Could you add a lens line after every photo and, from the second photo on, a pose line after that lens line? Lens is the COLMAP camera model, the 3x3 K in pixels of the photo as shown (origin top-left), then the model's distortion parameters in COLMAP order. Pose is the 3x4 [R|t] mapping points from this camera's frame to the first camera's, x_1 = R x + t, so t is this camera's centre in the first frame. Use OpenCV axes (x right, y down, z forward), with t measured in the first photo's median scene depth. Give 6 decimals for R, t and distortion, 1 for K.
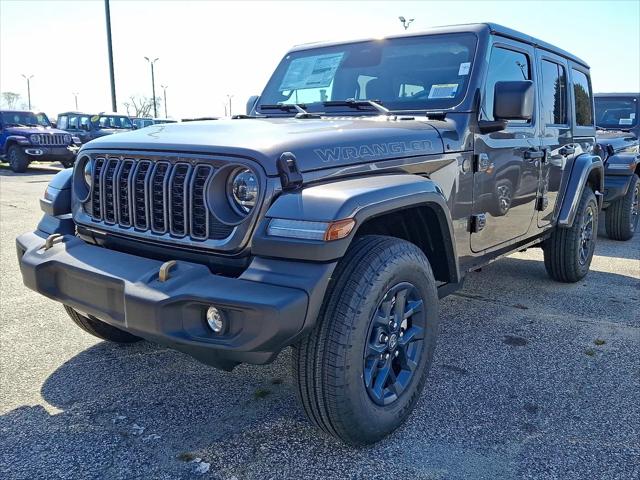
lens RADIAL K [[606.3, 0, 320.0], [0, 606.3, 240.0], [0, 0, 1]] dist [0.003154, -0.003366]
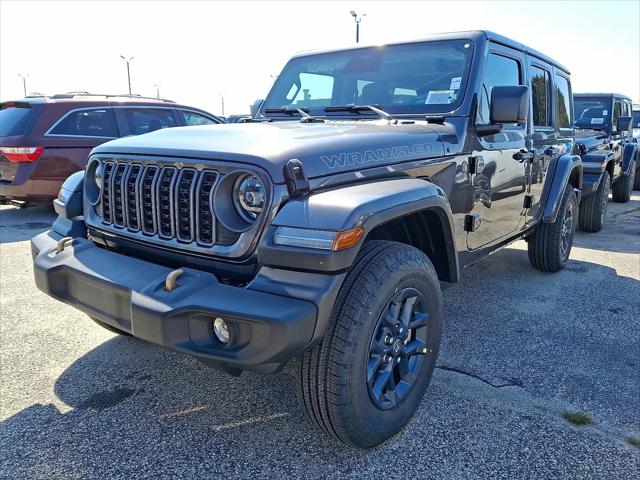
lens RADIAL K [[525.1, 0, 320.0], [0, 525.1, 240.0], [0, 0, 1]] dist [-0.003707, -0.004163]
pose [[0.999972, -0.002675, 0.006941, -0.014243], [0.002468, 0.999556, 0.029683, -0.030315], [-0.007017, -0.029665, 0.999535, 0.112922]]
